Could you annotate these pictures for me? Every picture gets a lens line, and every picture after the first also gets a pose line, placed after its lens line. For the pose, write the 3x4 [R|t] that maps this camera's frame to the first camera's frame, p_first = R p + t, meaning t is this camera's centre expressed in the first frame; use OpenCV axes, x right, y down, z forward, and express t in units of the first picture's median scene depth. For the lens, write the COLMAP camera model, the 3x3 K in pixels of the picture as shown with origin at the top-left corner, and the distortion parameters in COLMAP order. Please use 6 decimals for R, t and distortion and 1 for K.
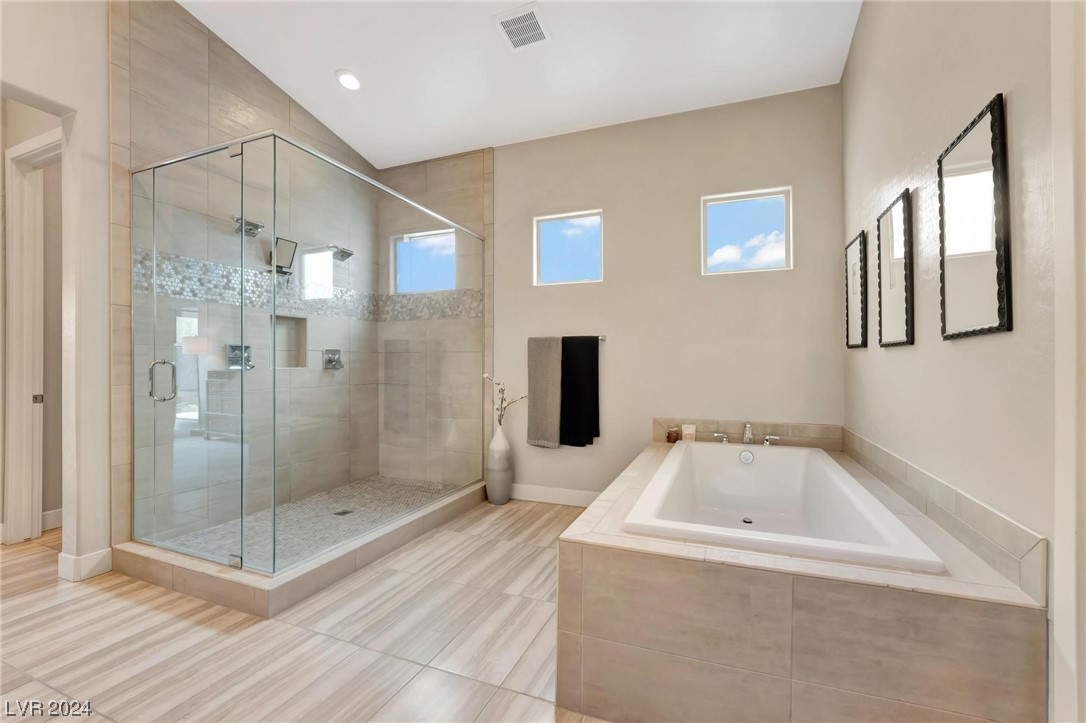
lens RADIAL K [[447.0, 0, 547.8], [0, 447.0, 364.4], [0, 0, 1]] dist [-0.023785, -0.000039]
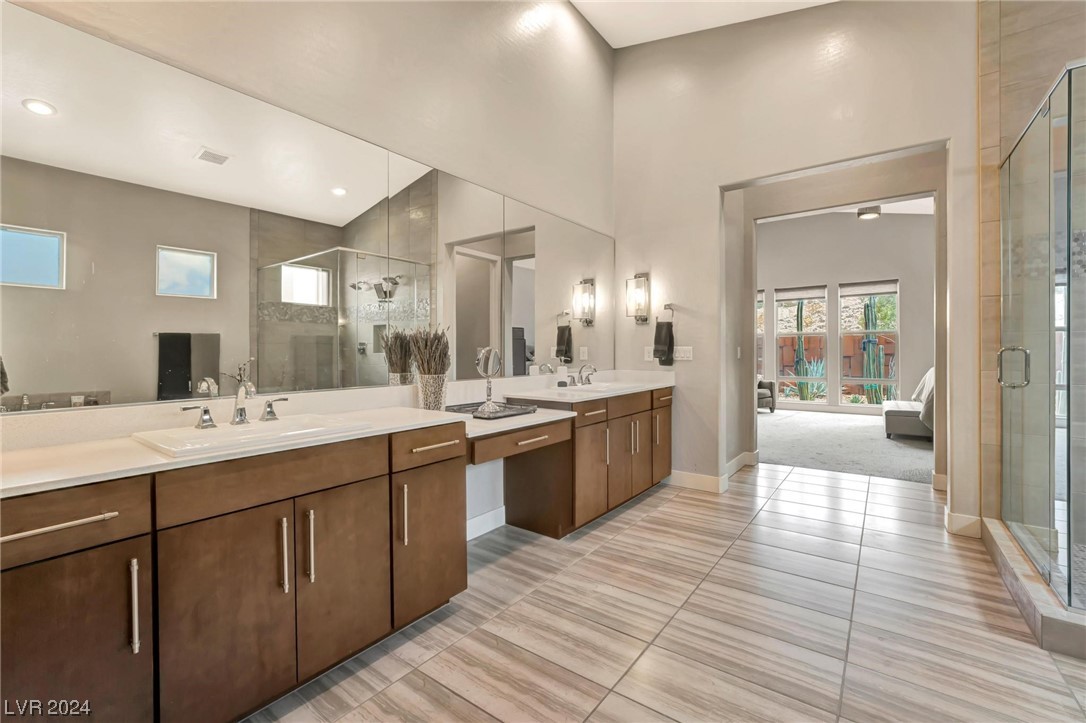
lens RADIAL K [[447.0, 0, 552.2], [0, 447.0, 353.3], [0, 0, 1]] dist [-0.023785, -0.000039]
pose [[-0.252909, 0.008354, -0.967454, 0.397702], [-0.001017, 0.999960, 0.008901, -0.003830], [0.967489, 0.003235, -0.252891, 0.272581]]
